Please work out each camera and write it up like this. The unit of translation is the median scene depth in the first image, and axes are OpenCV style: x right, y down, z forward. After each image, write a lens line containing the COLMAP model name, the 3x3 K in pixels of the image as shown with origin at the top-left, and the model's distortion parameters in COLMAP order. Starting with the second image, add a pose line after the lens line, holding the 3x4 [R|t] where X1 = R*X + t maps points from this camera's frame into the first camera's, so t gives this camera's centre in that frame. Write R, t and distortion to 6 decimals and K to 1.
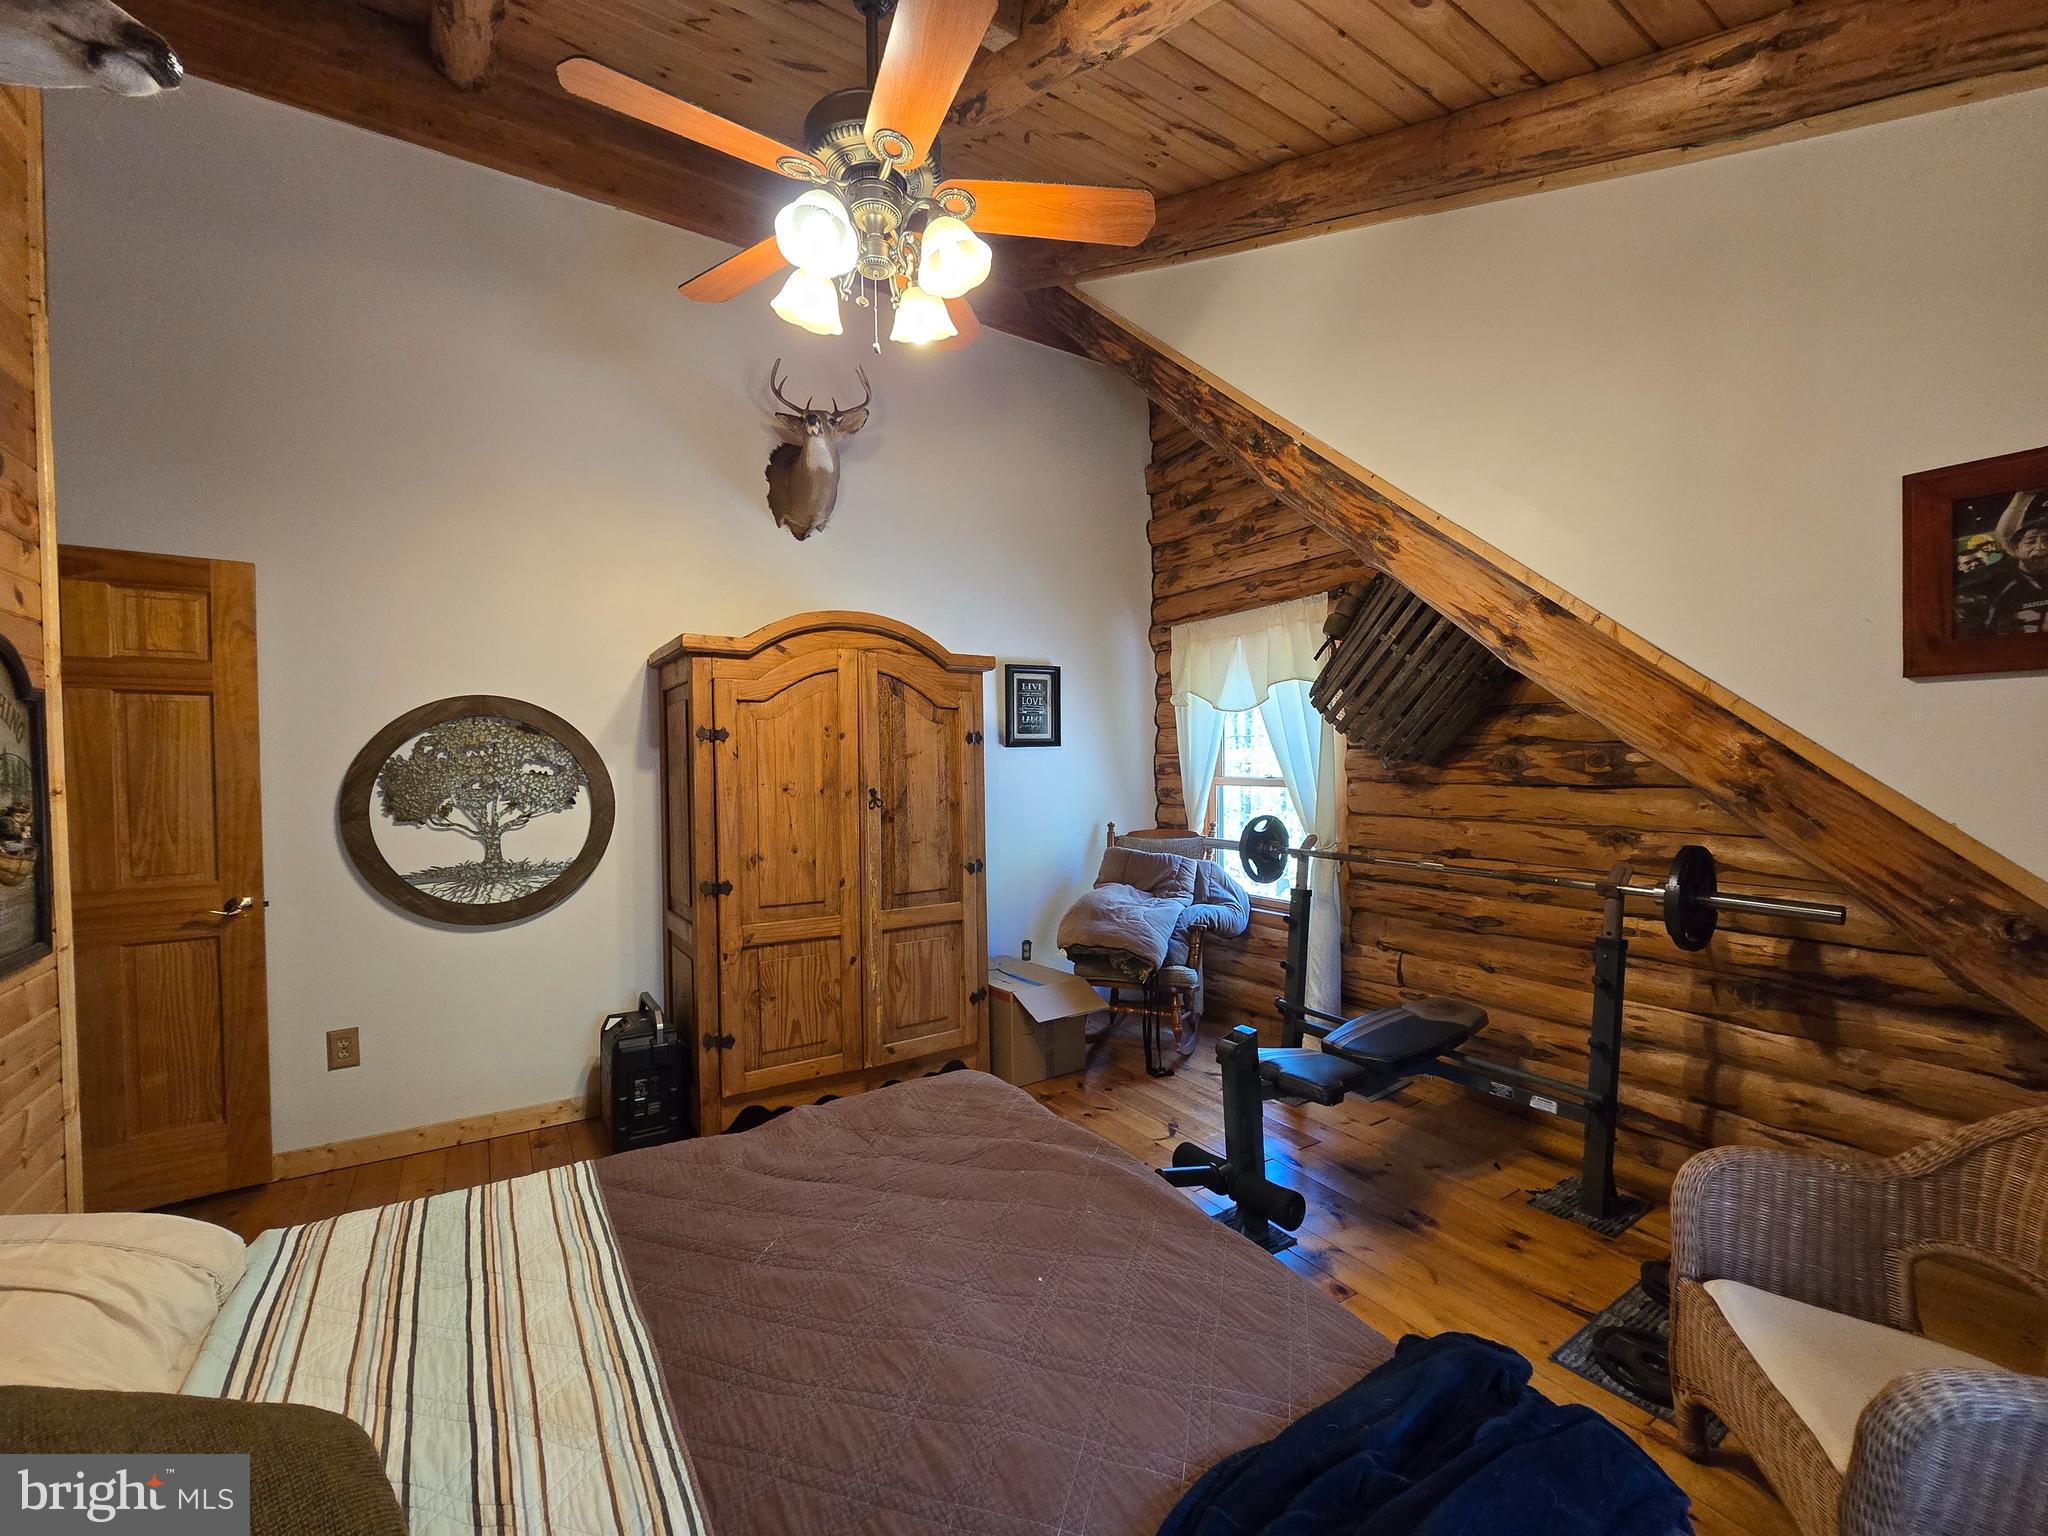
lens RADIAL K [[837.9, 0, 1018.4], [0, 837.9, 782.5], [0, 0, 1]] dist [-0.003758, 0.000301]
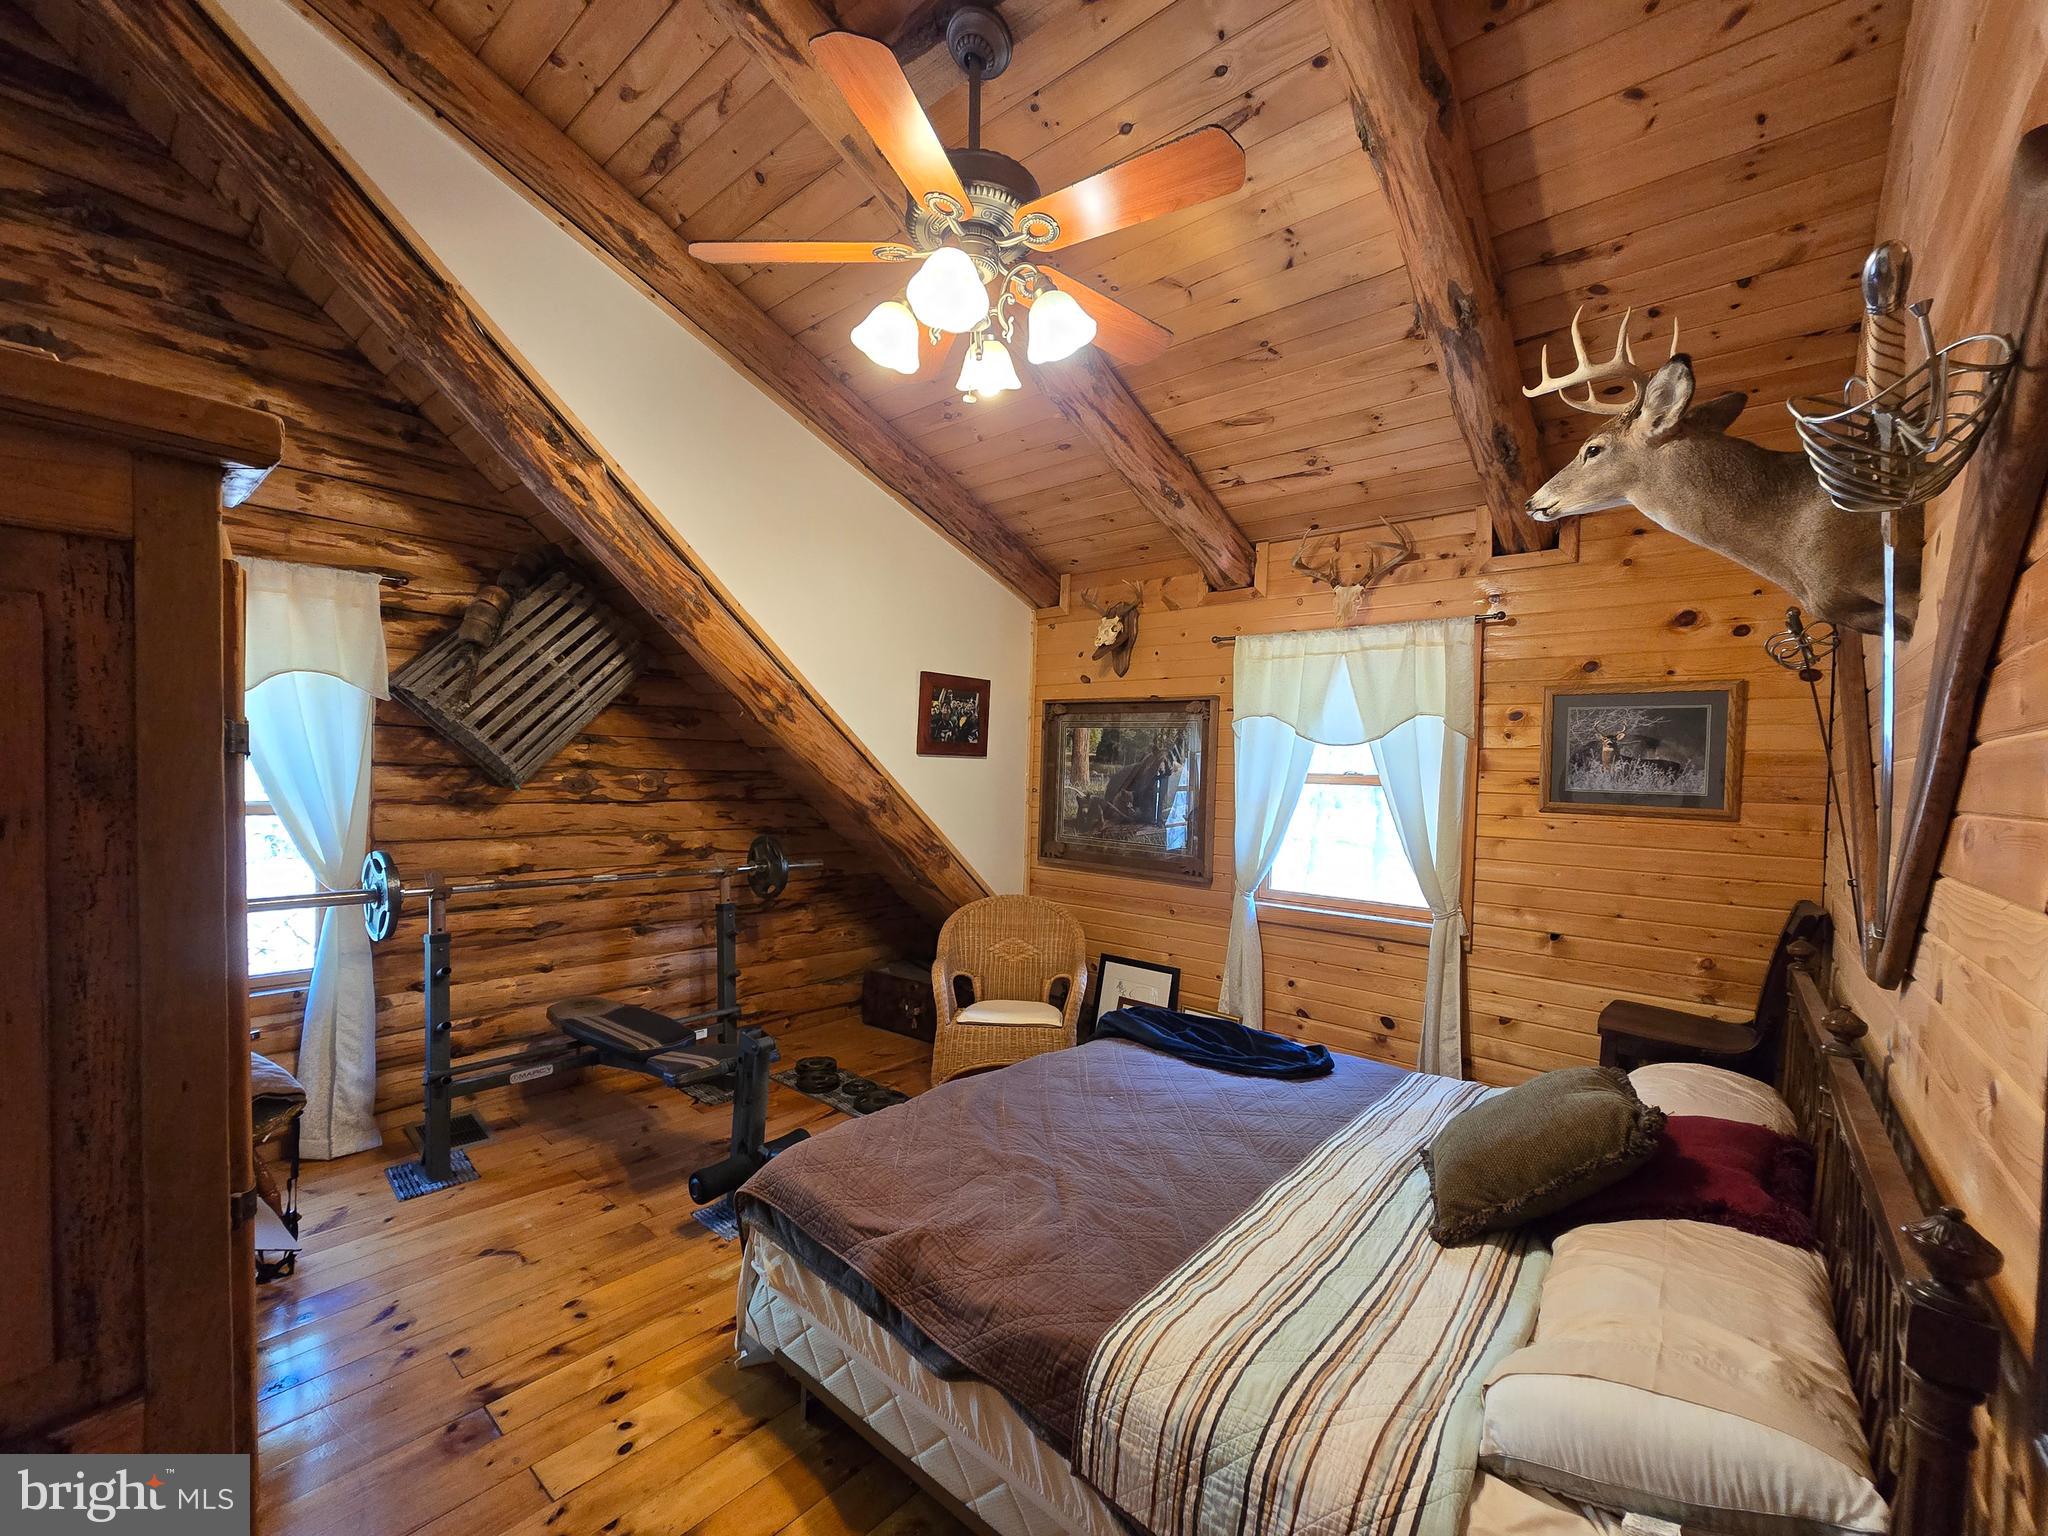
lens RADIAL K [[837.9, 0, 1018.4], [0, 837.9, 782.5], [0, 0, 1]] dist [-0.003758, 0.000301]
pose [[-0.280359, -0.013317, 0.959803, -0.745171], [0.000589, 0.999901, 0.014045, -0.043686], [-0.959895, 0.004503, -0.280323, 0.784315]]
